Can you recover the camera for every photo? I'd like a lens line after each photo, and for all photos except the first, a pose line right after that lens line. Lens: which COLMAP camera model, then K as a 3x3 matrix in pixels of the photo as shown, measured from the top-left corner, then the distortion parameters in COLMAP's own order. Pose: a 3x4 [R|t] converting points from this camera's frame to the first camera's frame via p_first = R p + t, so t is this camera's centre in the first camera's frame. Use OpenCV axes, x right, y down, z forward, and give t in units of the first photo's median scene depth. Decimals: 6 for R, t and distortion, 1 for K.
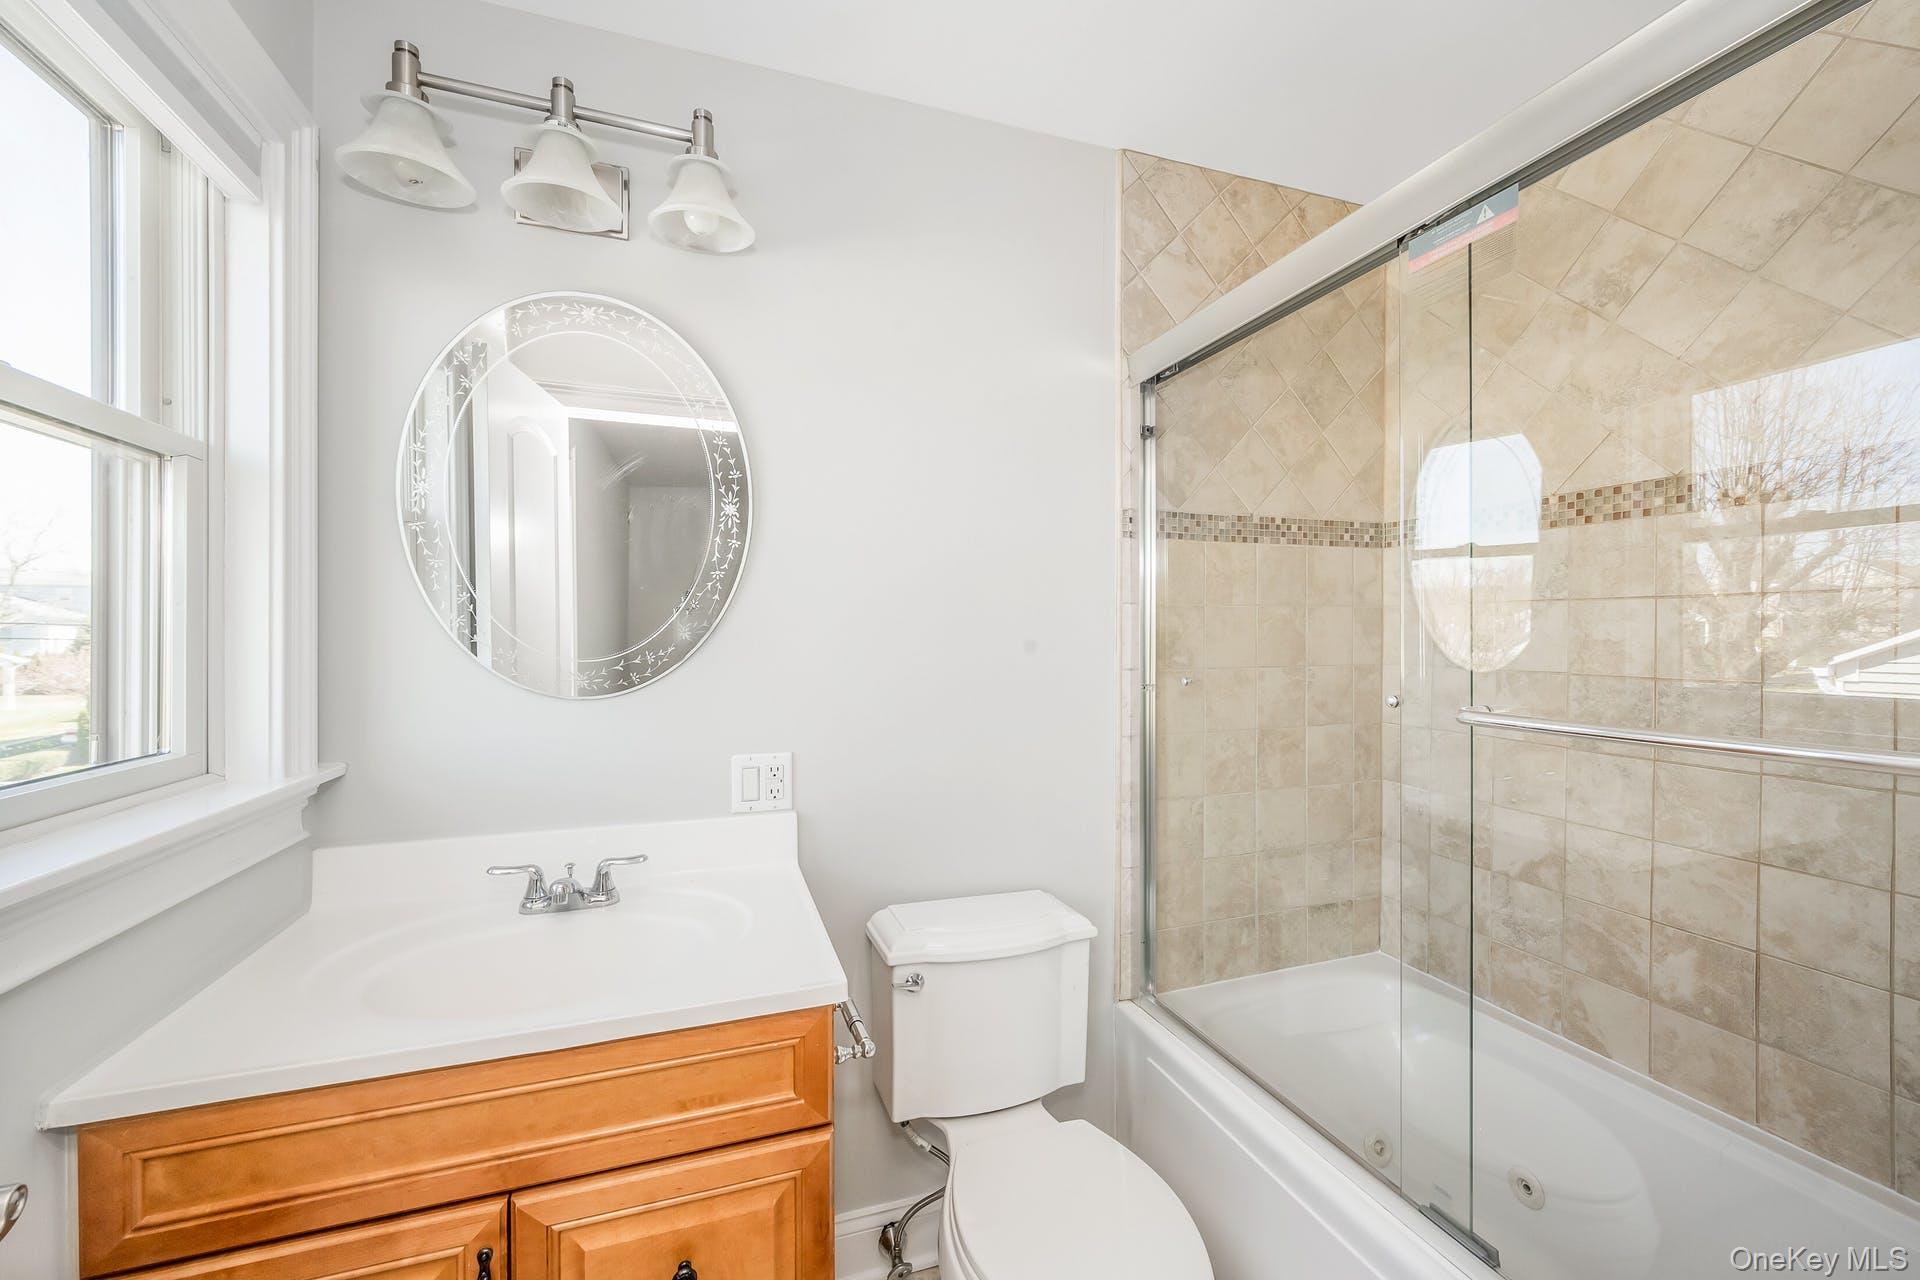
lens RADIAL K [[761.5, 0, 963.3], [0, 761.5, 634.6], [0, 0, 1]] dist [0.000065, 0.000366]
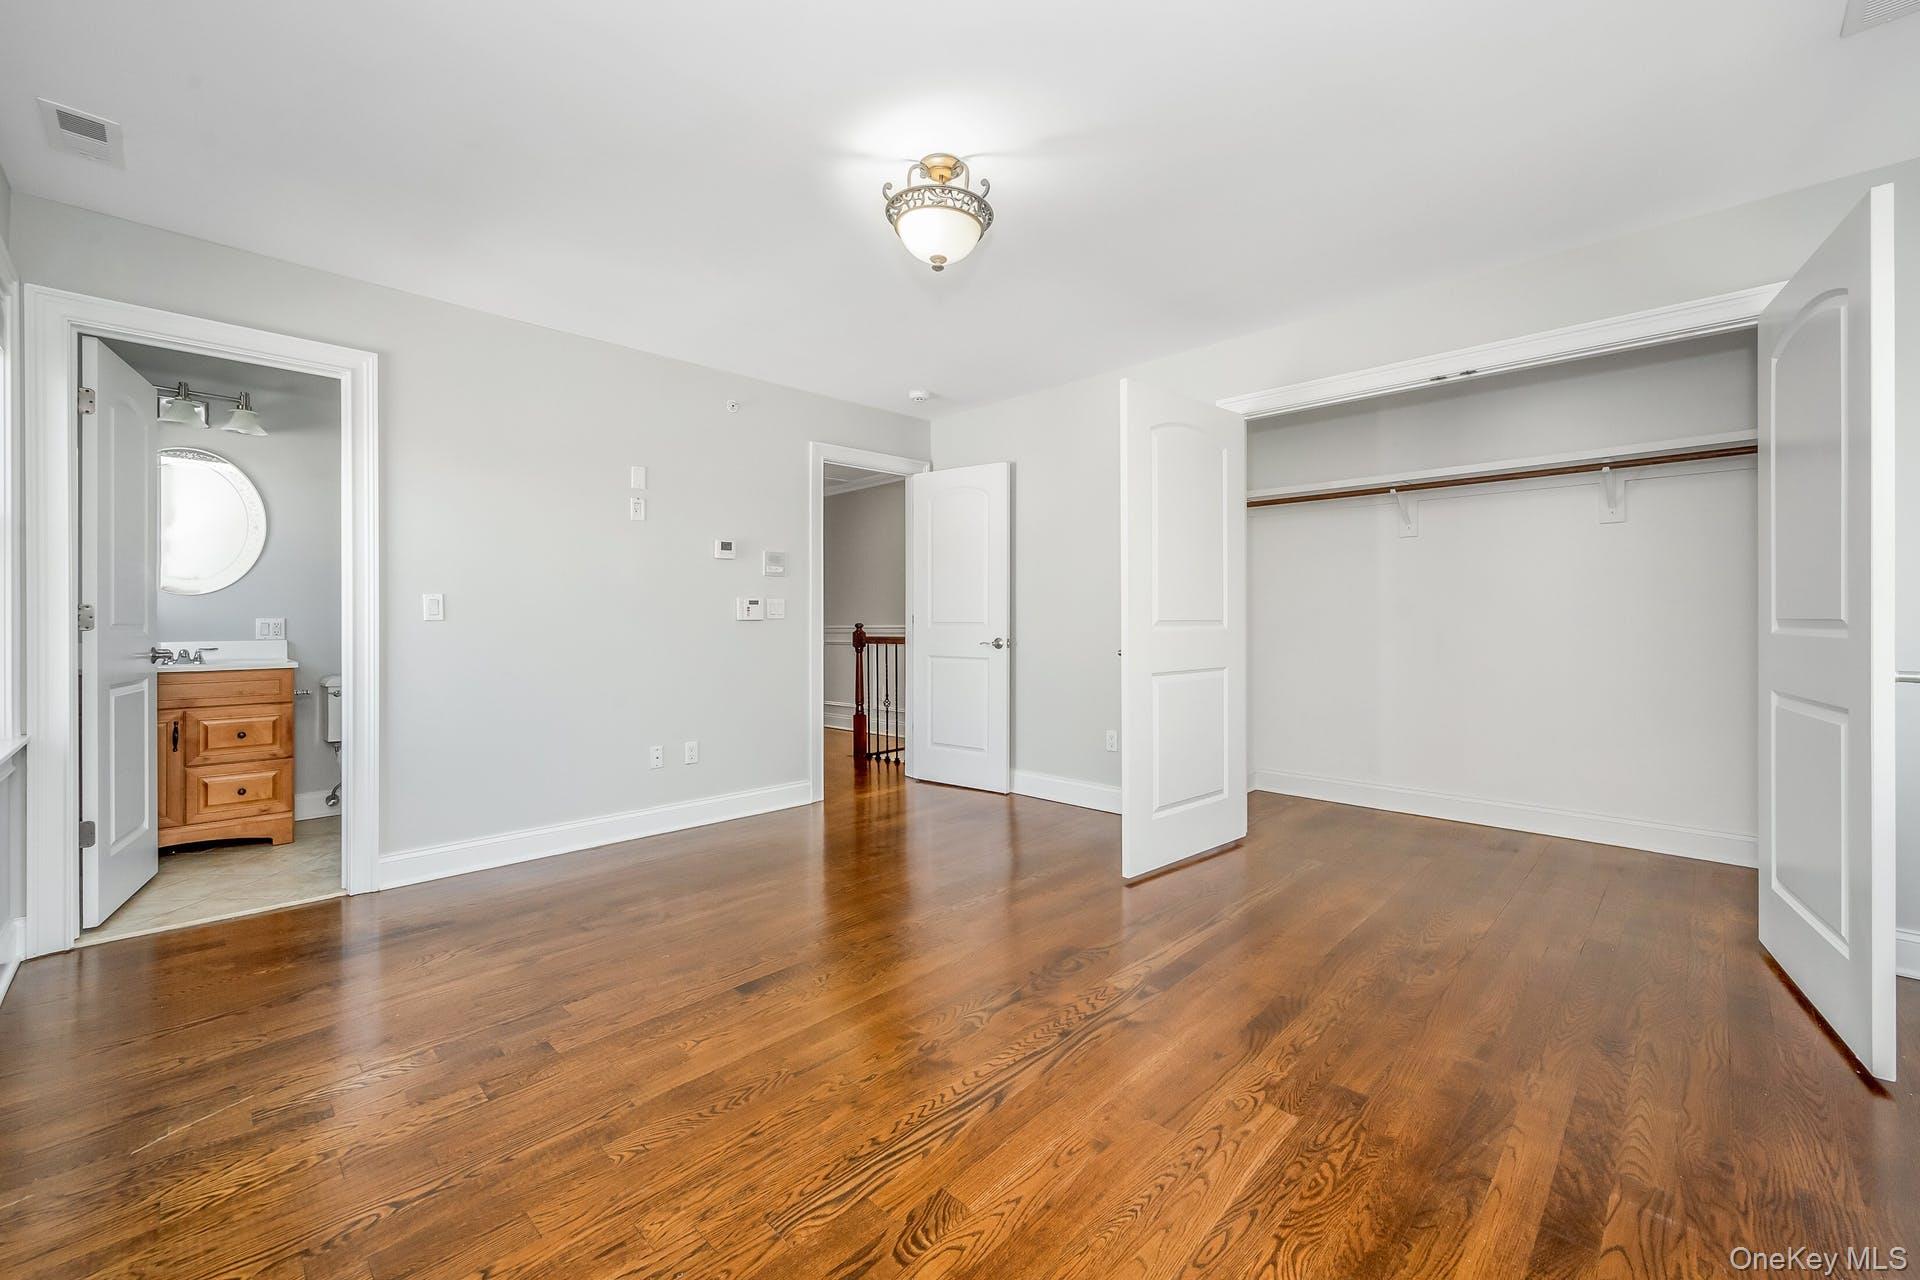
lens RADIAL K [[771.0, 0, 967.7], [0, 771.0, 618.9], [0, 0, 1]] dist [-0.000933, -0.000081]
pose [[0.894740, -0.000686, 0.446586, 1.047608], [0.004033, 0.999970, -0.006544, 0.268523], [-0.446568, 0.007656, 0.894717, -3.667781]]
